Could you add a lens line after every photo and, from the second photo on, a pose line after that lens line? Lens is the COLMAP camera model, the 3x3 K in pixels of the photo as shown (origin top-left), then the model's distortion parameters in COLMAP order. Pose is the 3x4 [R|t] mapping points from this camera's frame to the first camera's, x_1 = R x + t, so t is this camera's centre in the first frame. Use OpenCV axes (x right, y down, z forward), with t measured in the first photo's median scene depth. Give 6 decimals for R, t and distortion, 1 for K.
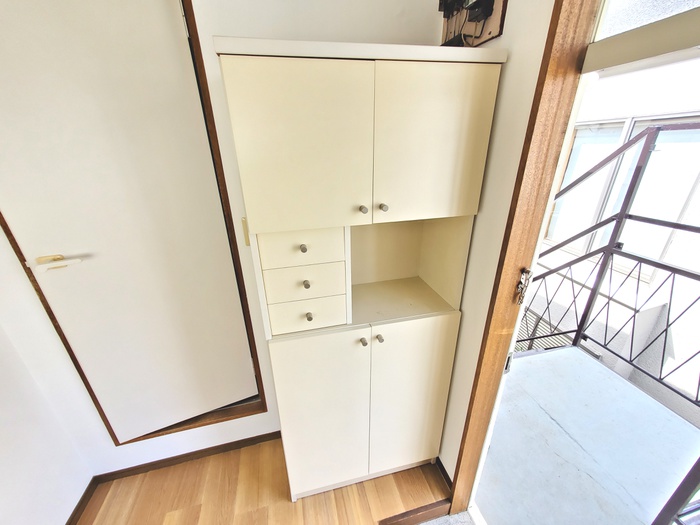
lens RADIAL K [[275.7, 0, 348.1], [0, 275.7, 258.6], [0, 0, 1]] dist [0.007124, 0.000467]
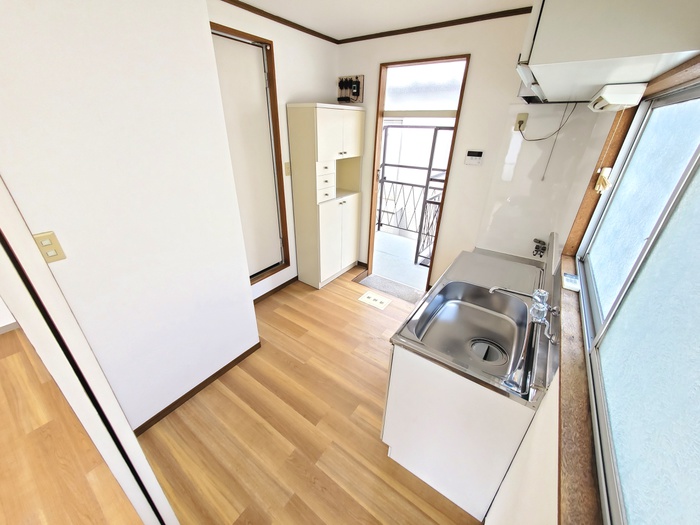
lens RADIAL K [[275.7, 0, 348.1], [0, 275.7, 258.6], [0, 0, 1]] dist [0.007124, 0.000467]
pose [[0.750771, -0.254198, 0.609694, -1.347830], [0.218896, 0.966580, 0.133448, 0.371657], [-0.623240, 0.033271, 0.781323, -0.948794]]
